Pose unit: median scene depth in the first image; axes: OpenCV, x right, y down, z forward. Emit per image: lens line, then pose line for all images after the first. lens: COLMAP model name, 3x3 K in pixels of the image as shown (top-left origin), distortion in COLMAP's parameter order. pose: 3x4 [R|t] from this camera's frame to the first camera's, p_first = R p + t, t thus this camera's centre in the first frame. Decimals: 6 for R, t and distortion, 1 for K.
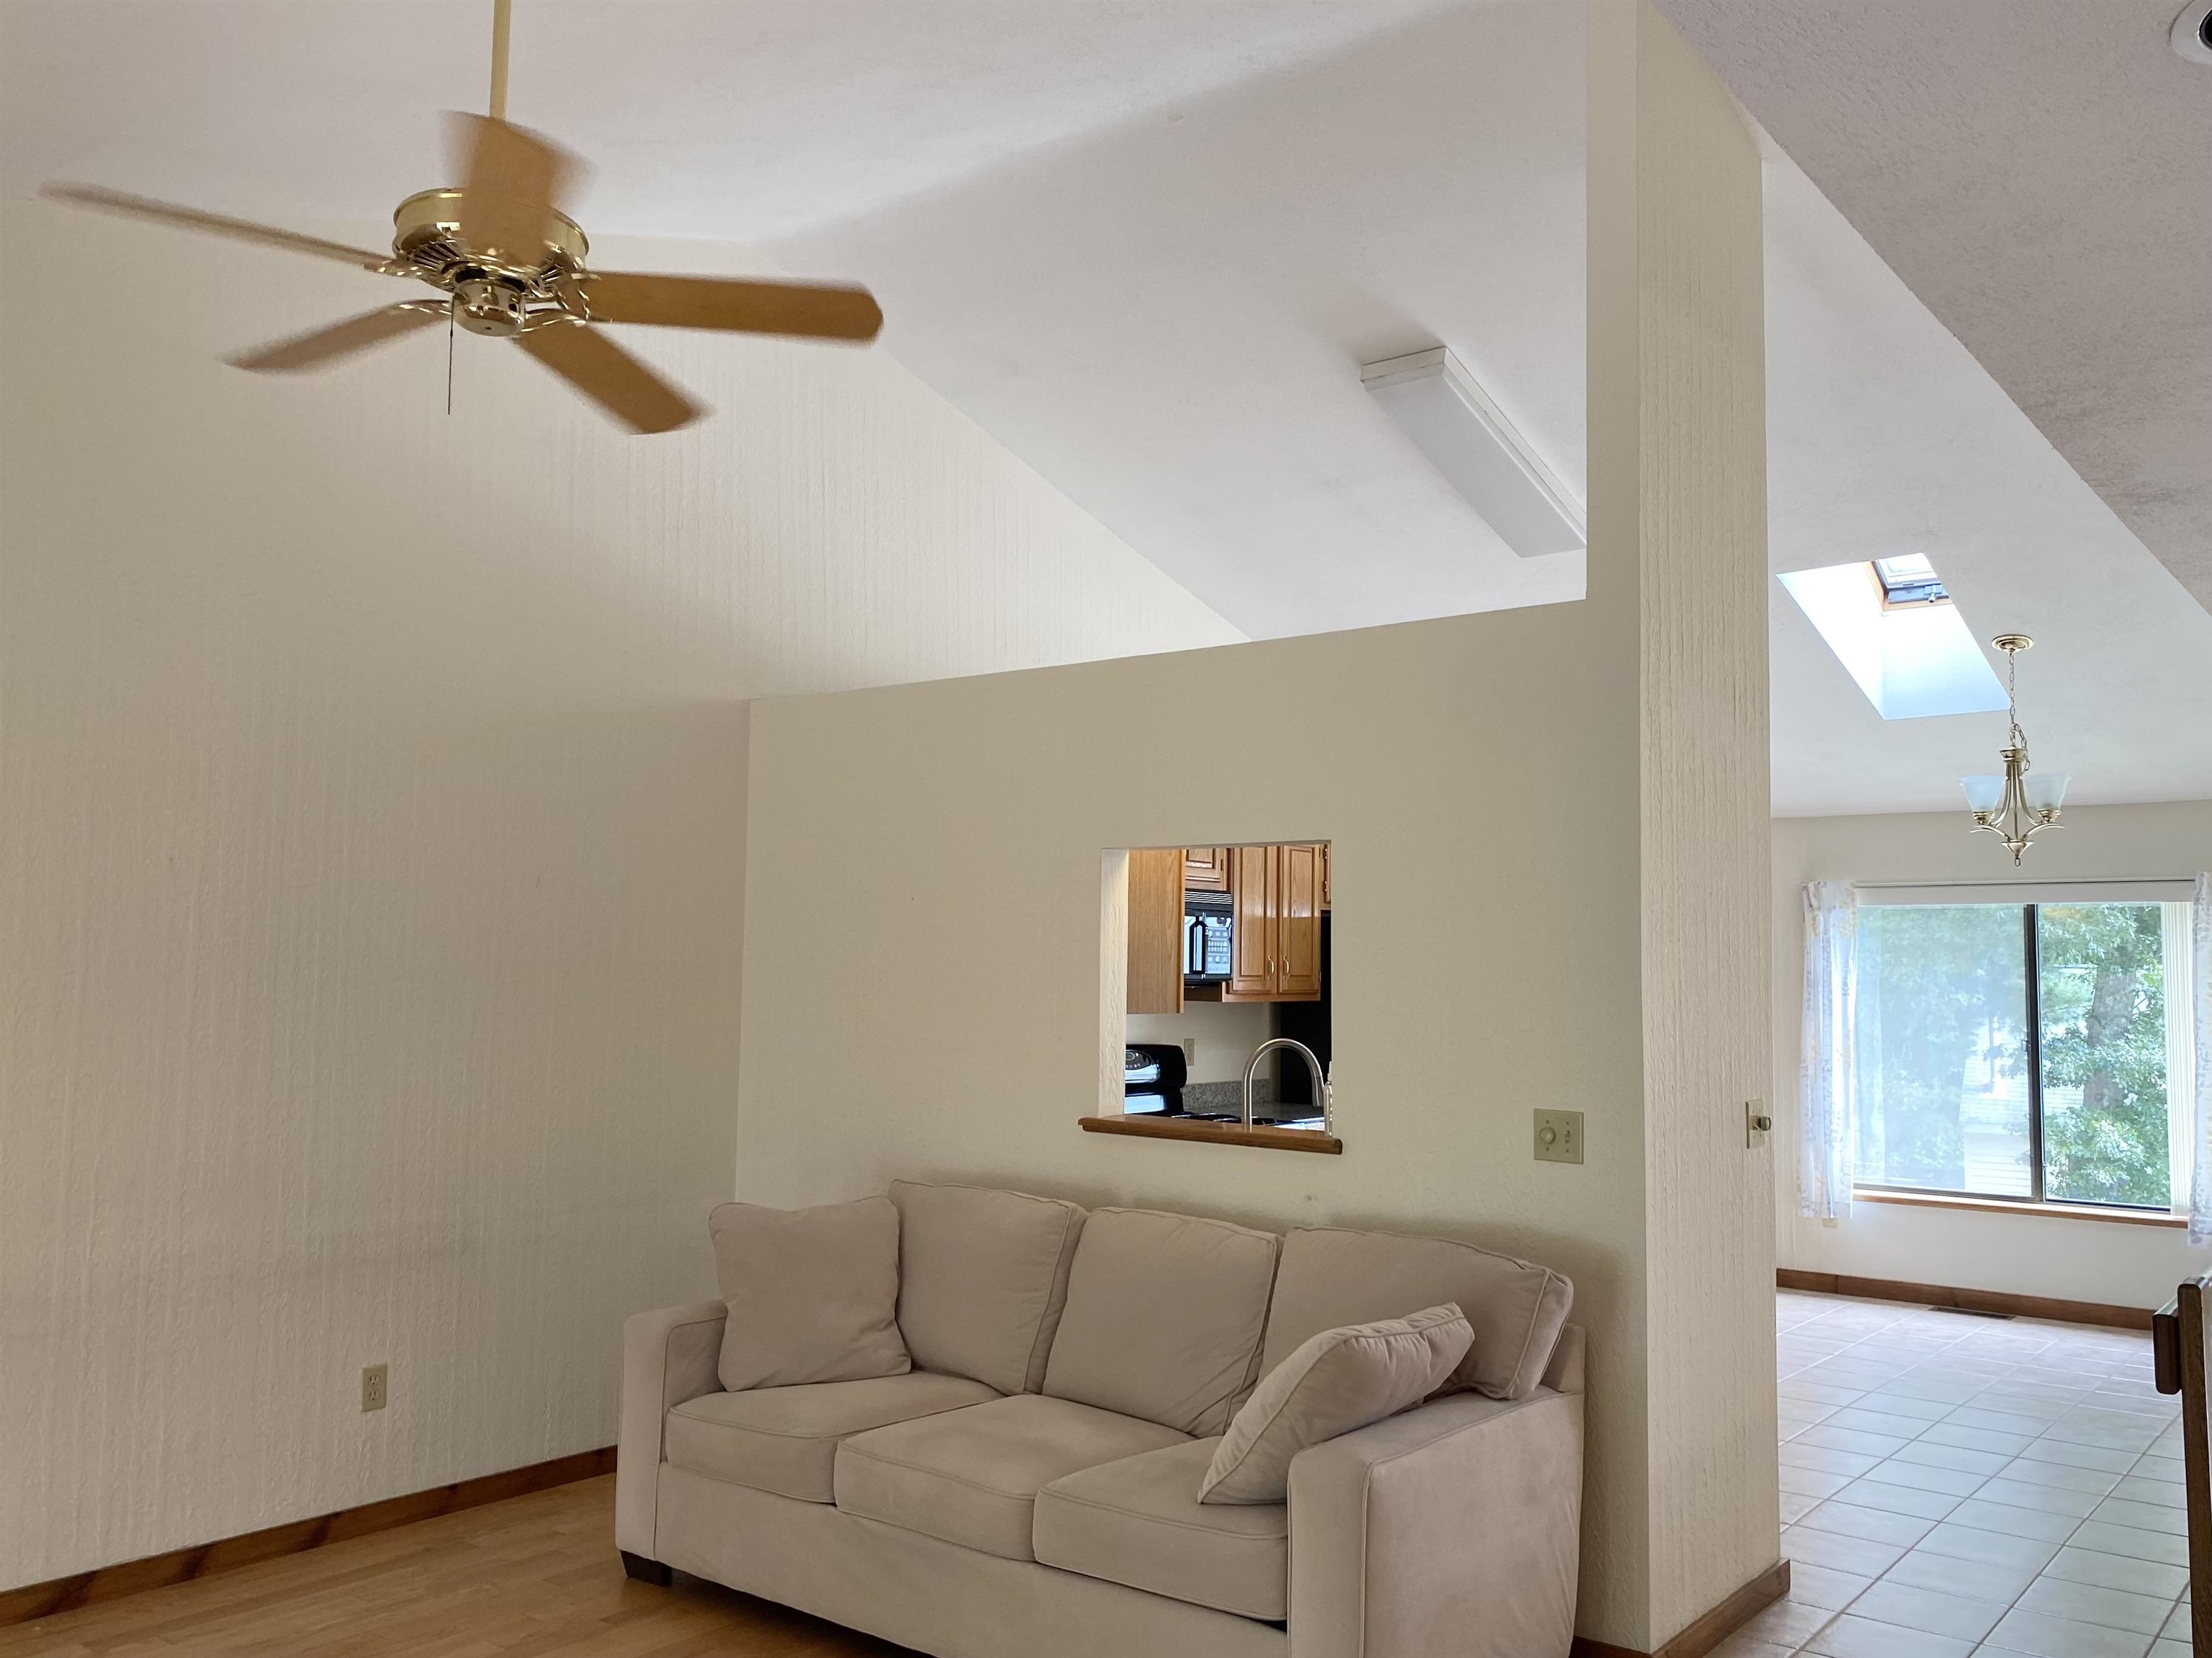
lens RADIAL K [[1803.7, 0, 1105.6], [0, 1803.7, 828.0], [0, 0, 1]] dist [0.024812, -0.013660]
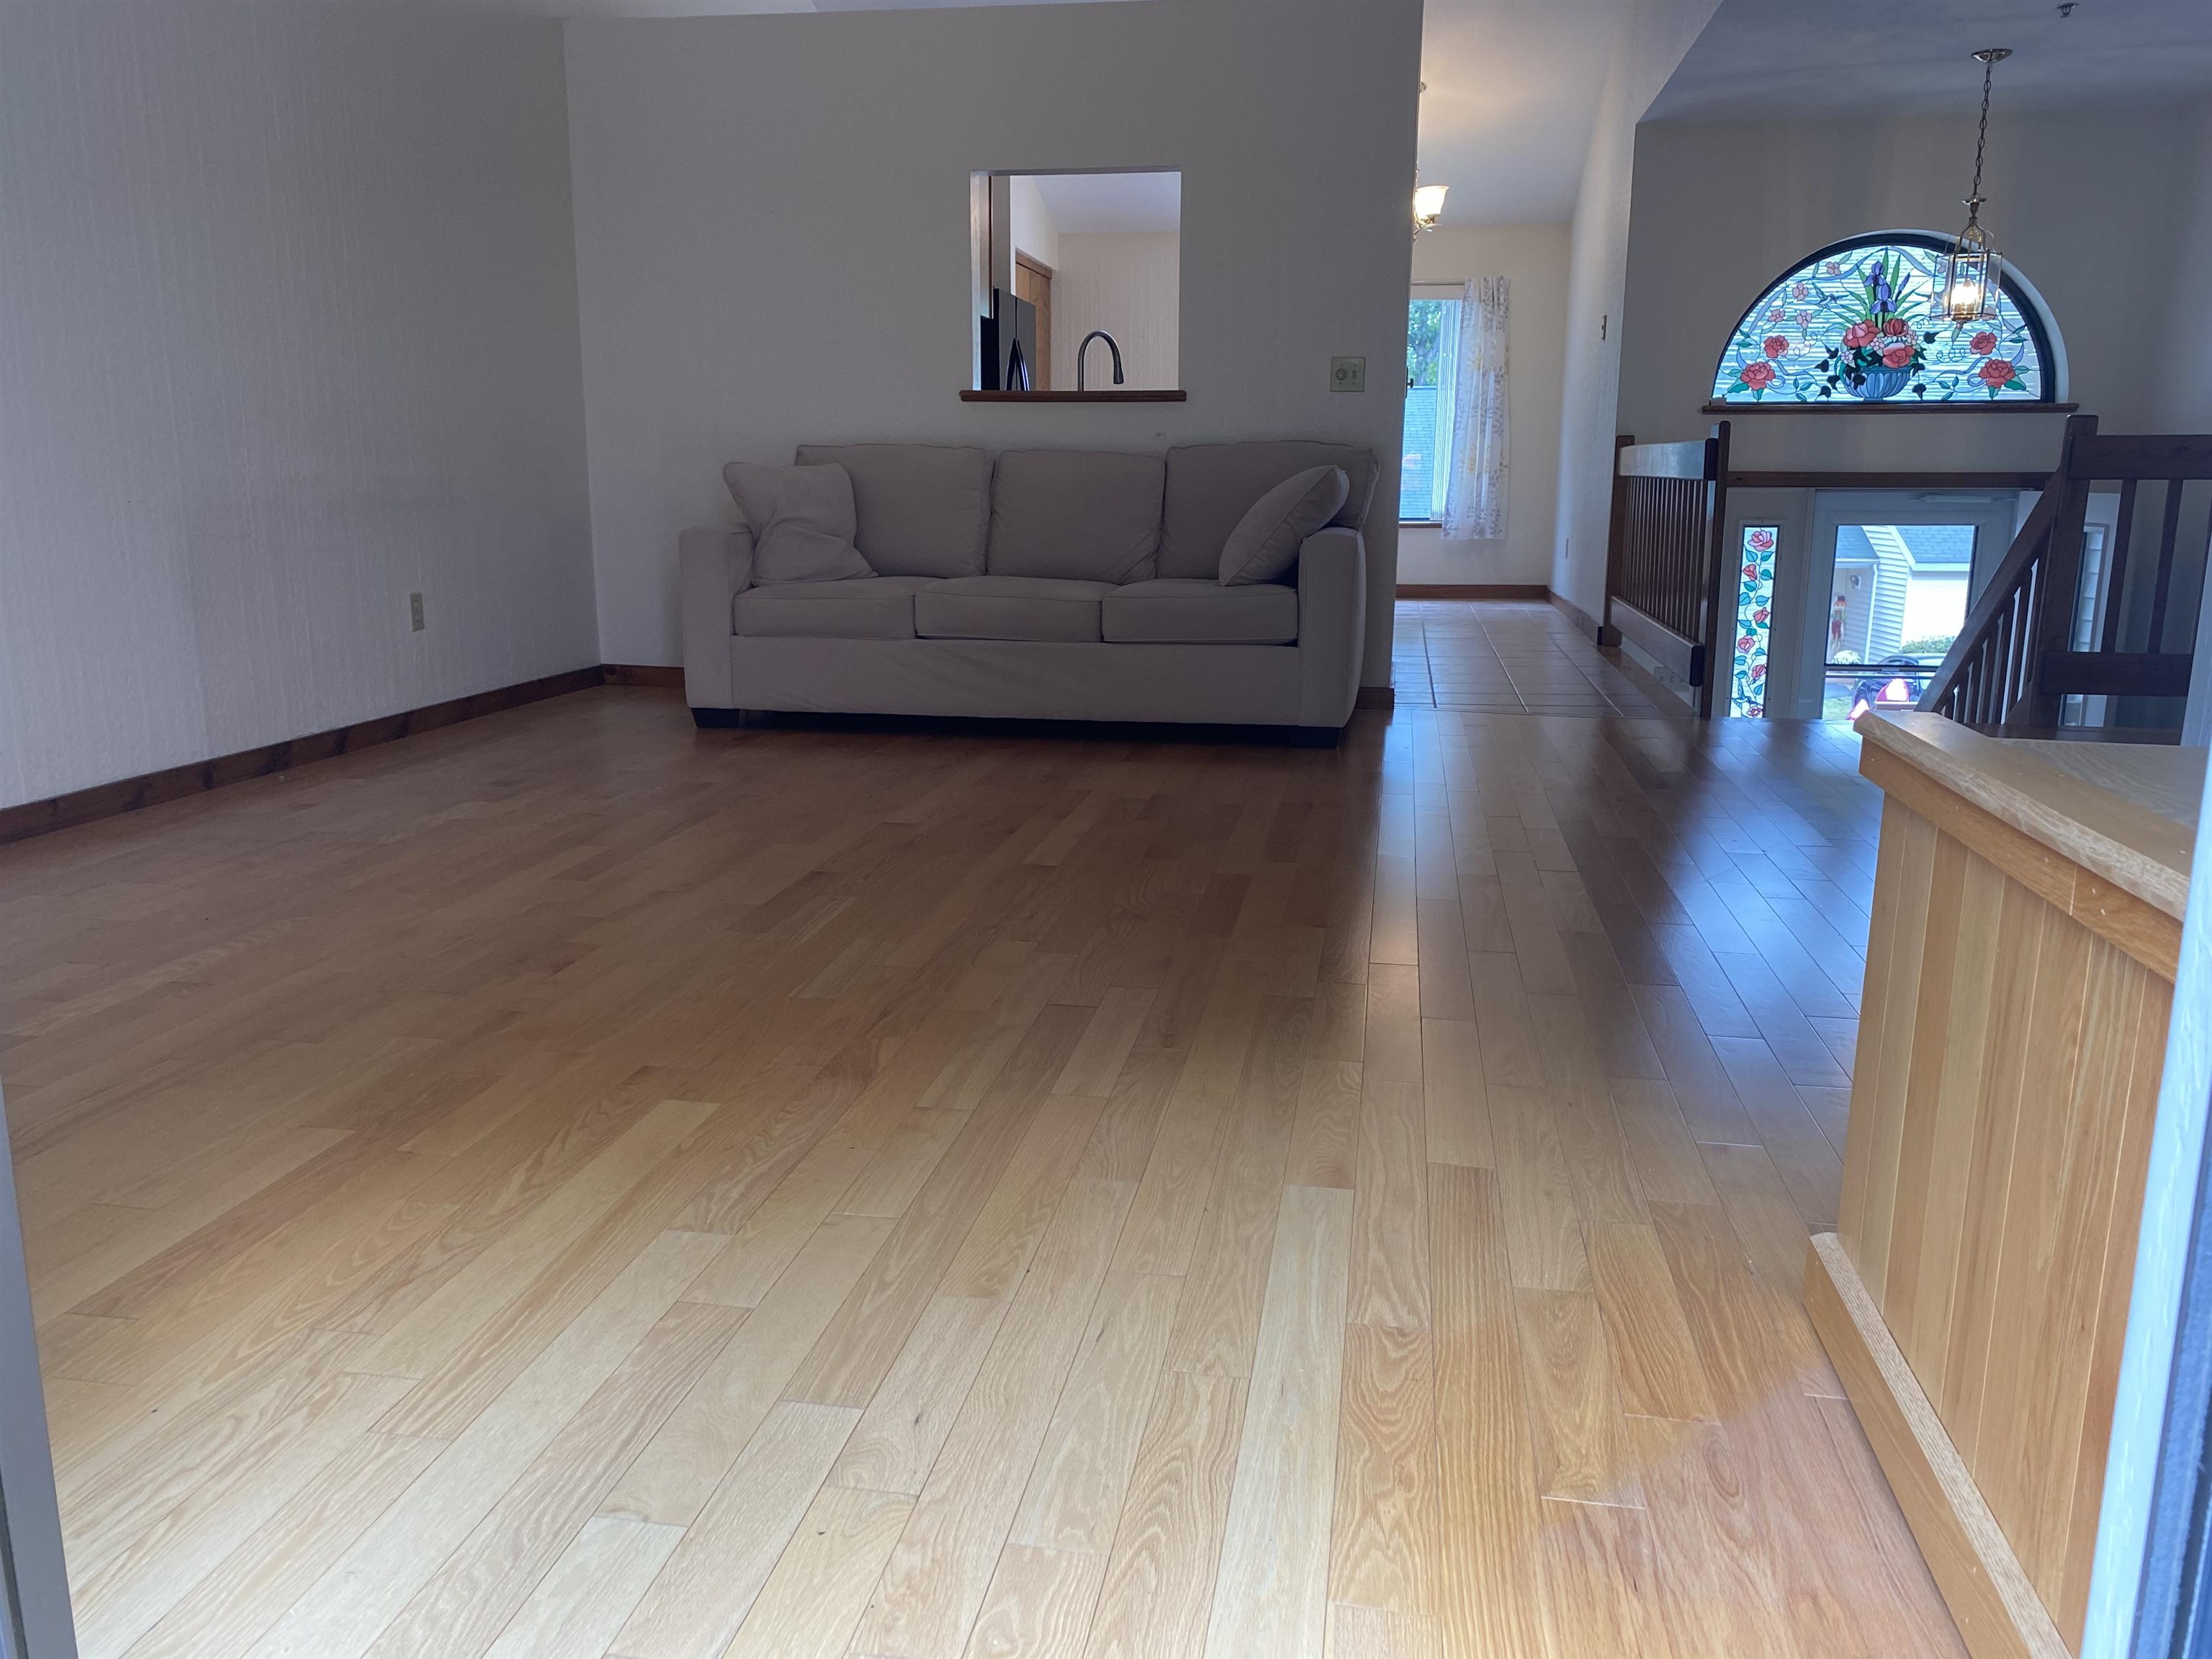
lens RADIAL K [[1686.3, 0, 1112.3], [0, 1686.3, 823.6], [0, 0, 1]] dist [0.025228, -0.027887]
pose [[0.873867, -0.107010, 0.474241, -0.560411], [-0.033835, 0.959723, 0.278903, 0.122806], [-0.484986, -0.259770, 0.835050, -0.174618]]
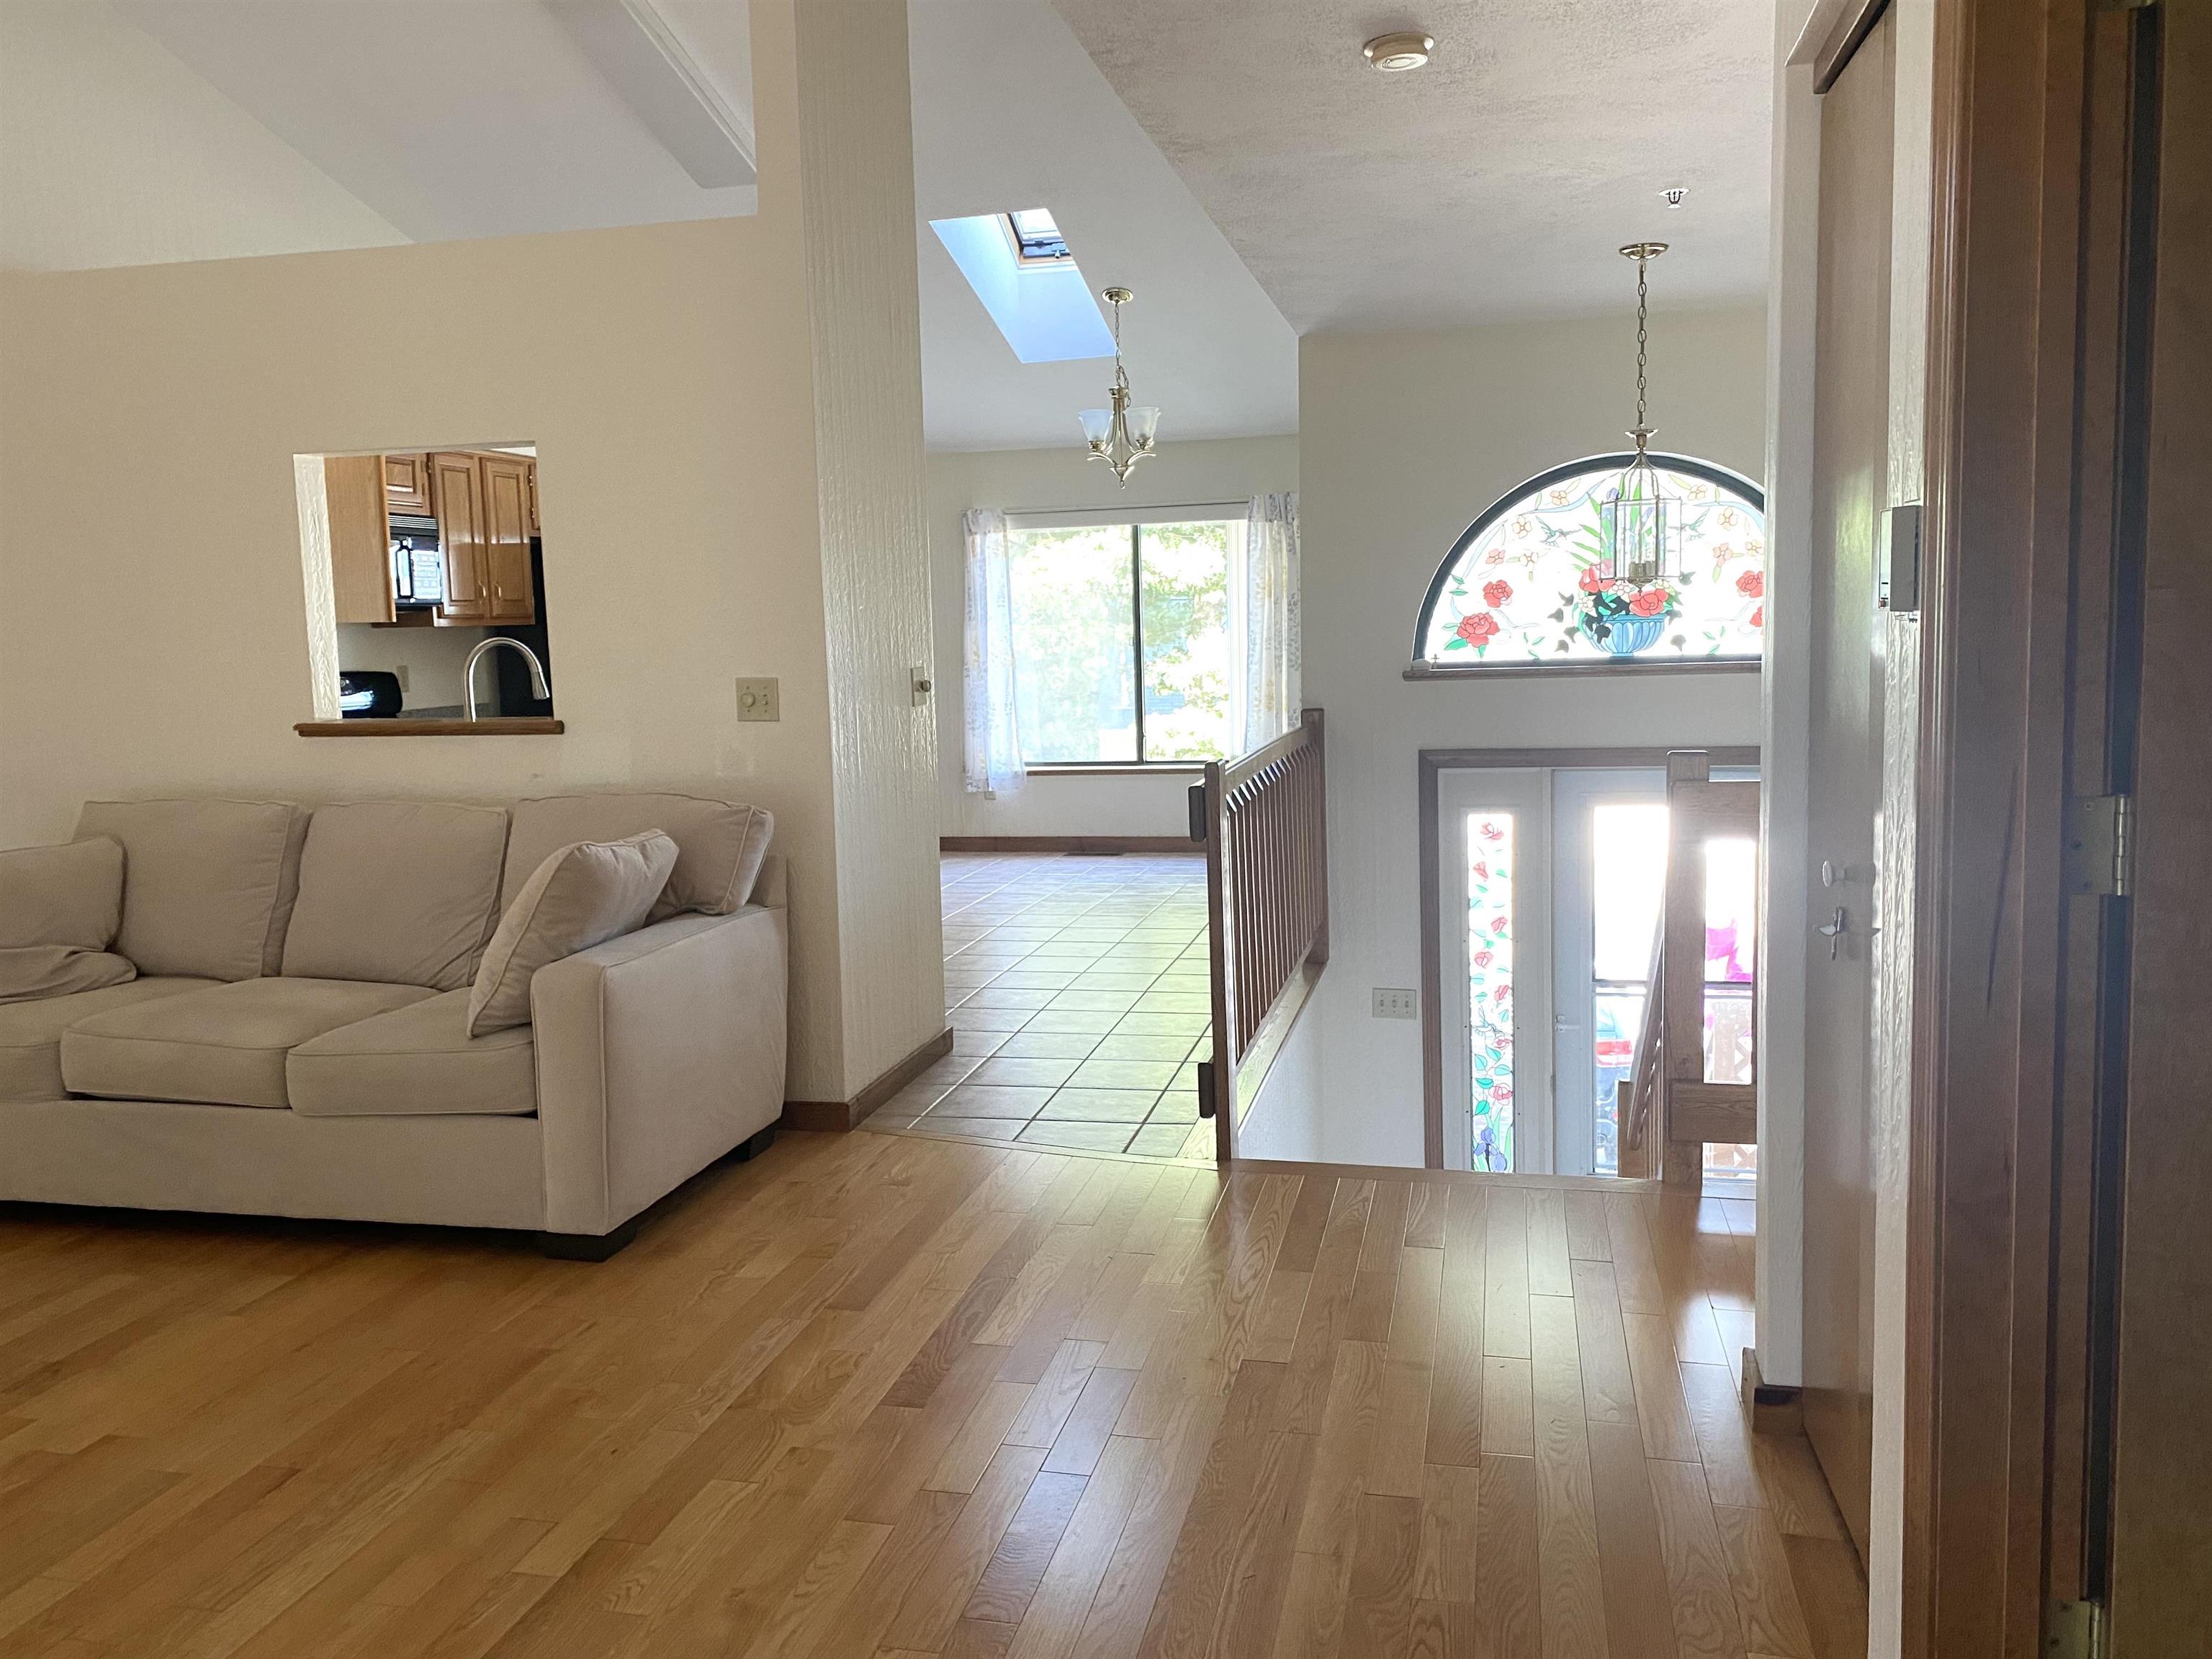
lens RADIAL K [[1686.3, 0, 1121.2], [0, 1686.3, 812.2], [0, 0, 1]] dist [0.025228, -0.027887]
pose [[0.899474, -0.083537, 0.428915, -0.009380], [0.002317, 0.982454, 0.186489, 0.033978], [-0.436968, -0.166748, 0.883886, -0.065189]]
